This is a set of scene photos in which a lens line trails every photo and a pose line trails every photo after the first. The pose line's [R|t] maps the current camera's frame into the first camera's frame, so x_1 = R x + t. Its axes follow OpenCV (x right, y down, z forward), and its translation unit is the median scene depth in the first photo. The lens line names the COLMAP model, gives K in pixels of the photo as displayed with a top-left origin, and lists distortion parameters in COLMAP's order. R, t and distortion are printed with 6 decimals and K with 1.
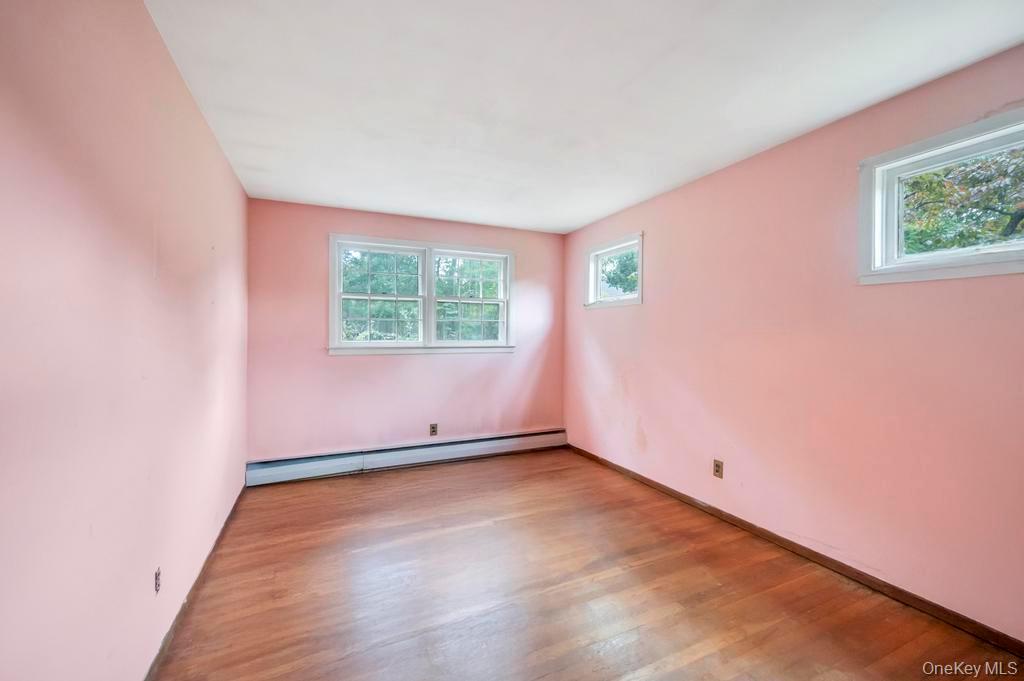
lens RADIAL K [[409.4, 0, 512.0], [0, 409.4, 340.5], [0, 0, 1]] dist [-0.000168, -0.000040]
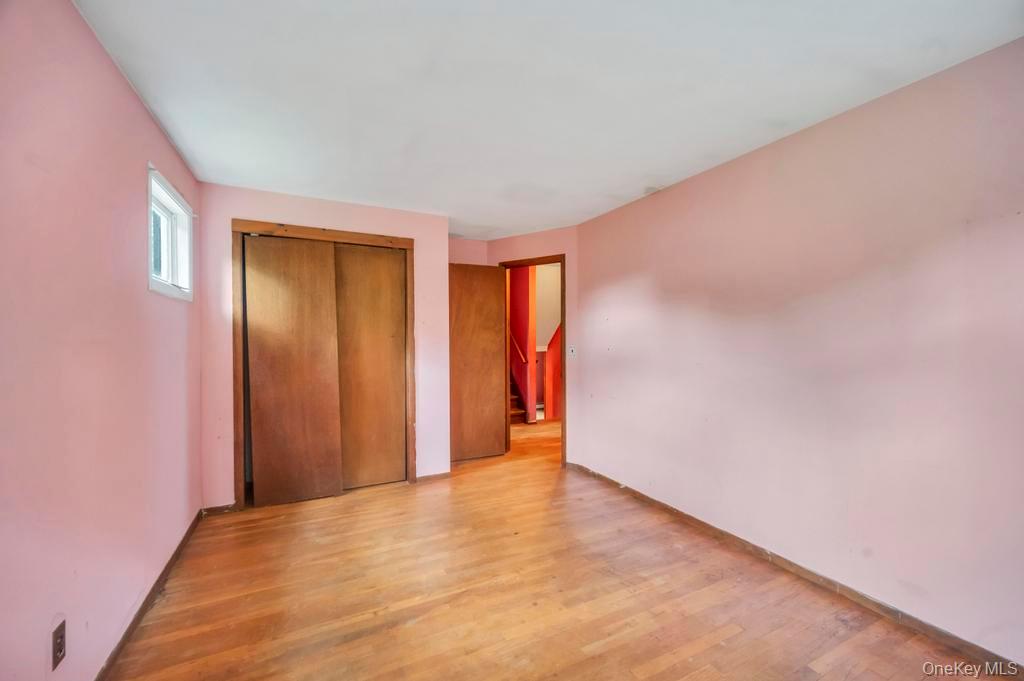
lens RADIAL K [[409.4, 0, 512.0], [0, 409.4, 340.5], [0, 0, 1]] dist [-0.000168, -0.000040]
pose [[-0.999076, 0.002173, -0.042923, 0.048297], [0.001793, 0.999959, 0.008893, -0.024381], [0.042940, 0.008808, -0.999039, 2.116473]]
